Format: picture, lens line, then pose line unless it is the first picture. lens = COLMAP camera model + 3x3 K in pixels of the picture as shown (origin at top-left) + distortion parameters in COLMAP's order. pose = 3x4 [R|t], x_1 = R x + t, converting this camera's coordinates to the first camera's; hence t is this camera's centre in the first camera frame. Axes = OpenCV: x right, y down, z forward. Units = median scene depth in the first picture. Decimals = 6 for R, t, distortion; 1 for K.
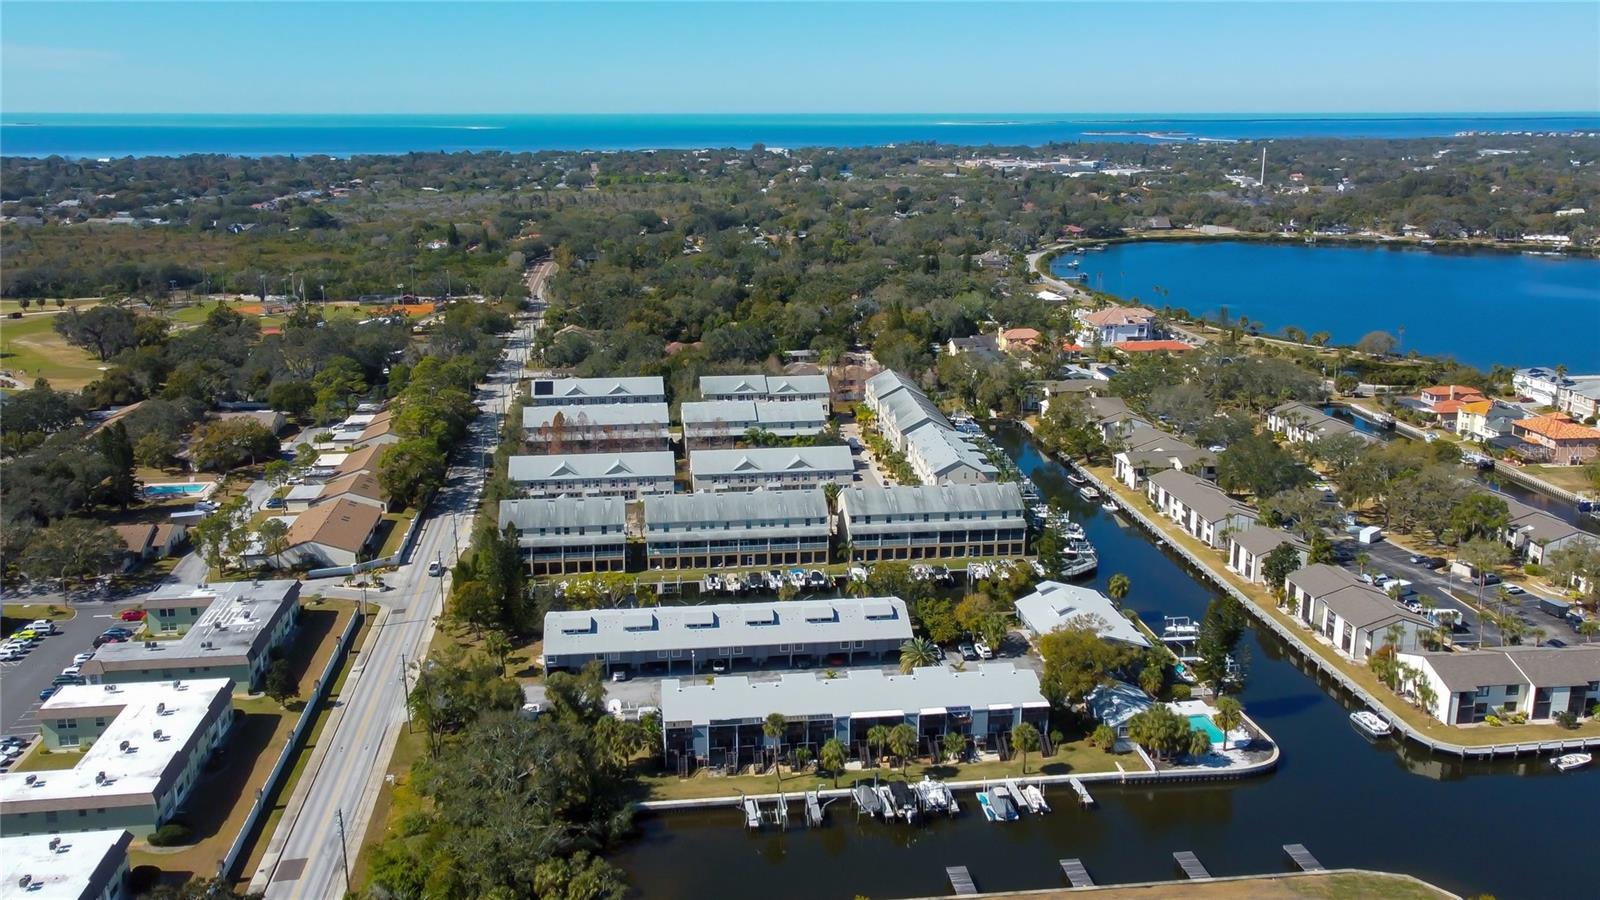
lens RADIAL K [[1305.0, 0, 795.1], [0, 1305.0, 452.4], [0, 0, 1]] dist [0.000281, 0.035003]
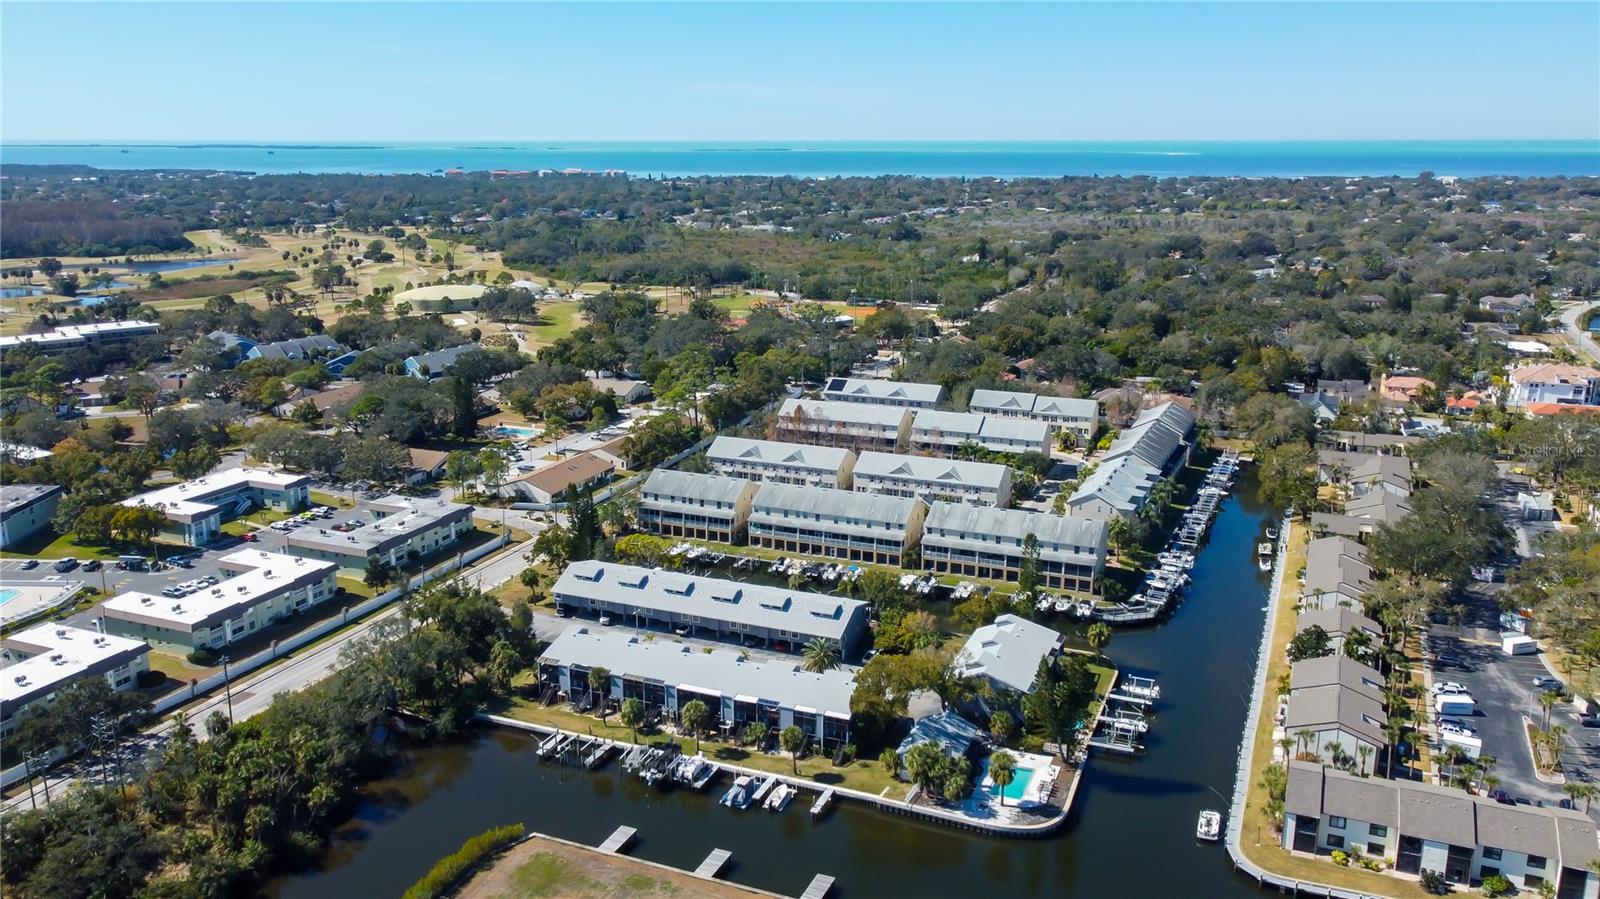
lens RADIAL K [[1202.0, 0, 802.3], [0, 1202.0, 450.0], [0, 0, 1]] dist [0.009507, 0.012304]
pose [[0.874575, 0.123946, -0.468782, 0.418086], [-0.124988, 0.991733, 0.029032, -0.029745], [0.468505, 0.033202, 0.882837, 0.093339]]
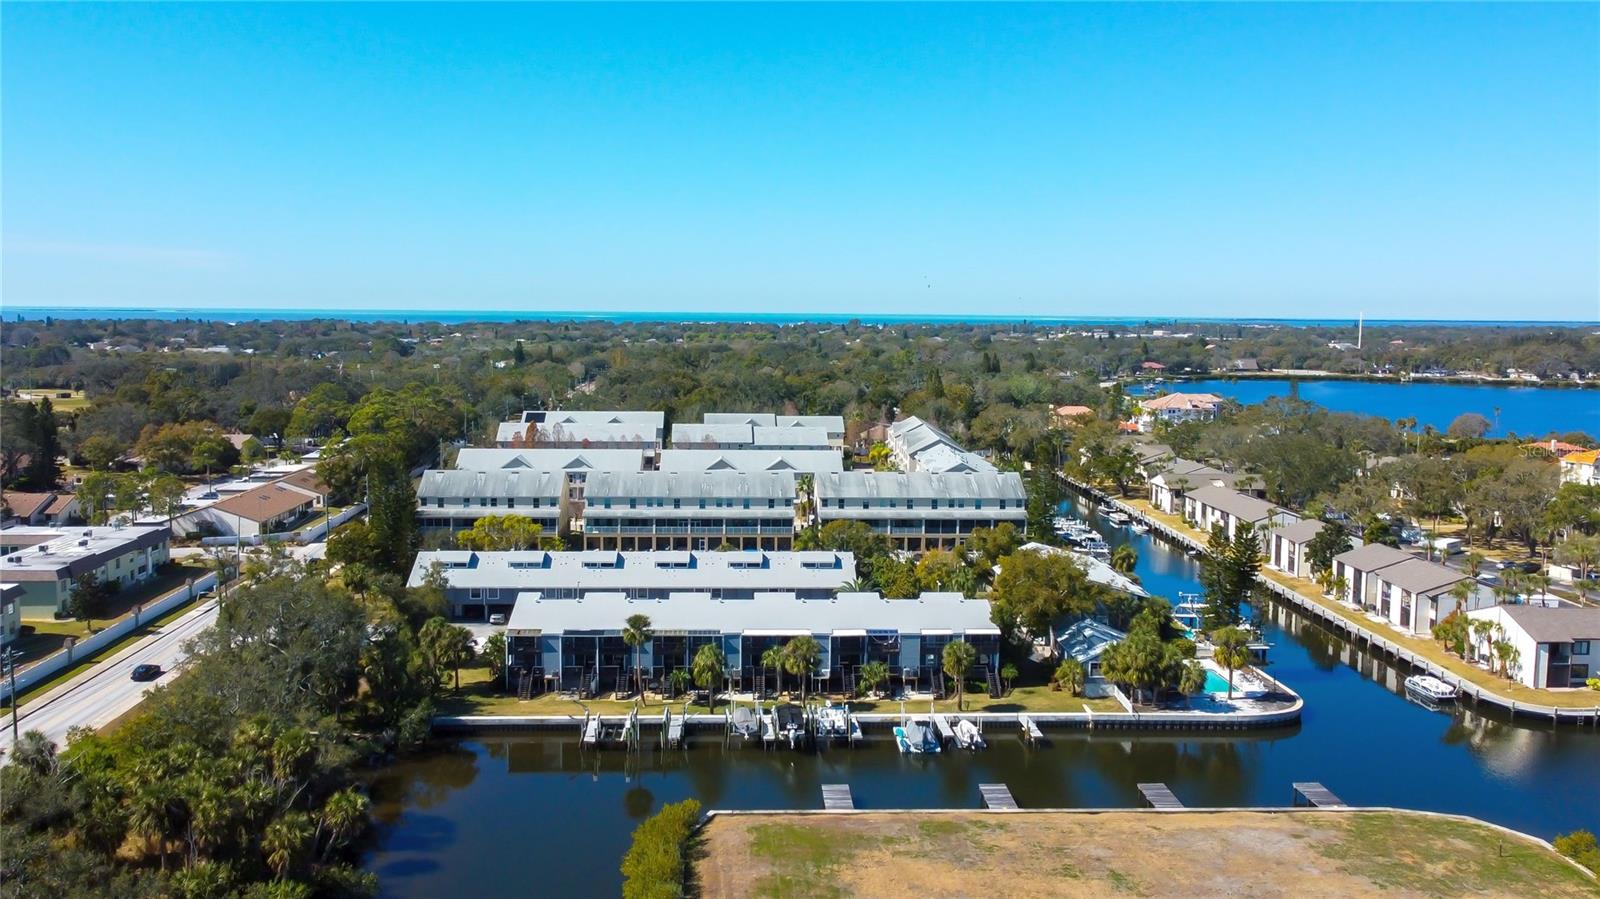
lens RADIAL K [[1305.0, 0, 793.7], [0, 1305.0, 450.1], [0, 0, 1]] dist [0.000281, 0.035003]
pose [[0.997000, 0.021644, -0.074317, 0.090968], [-0.031581, 0.990307, -0.135260, 0.139305], [0.070669, 0.137201, 0.988019, 0.146424]]
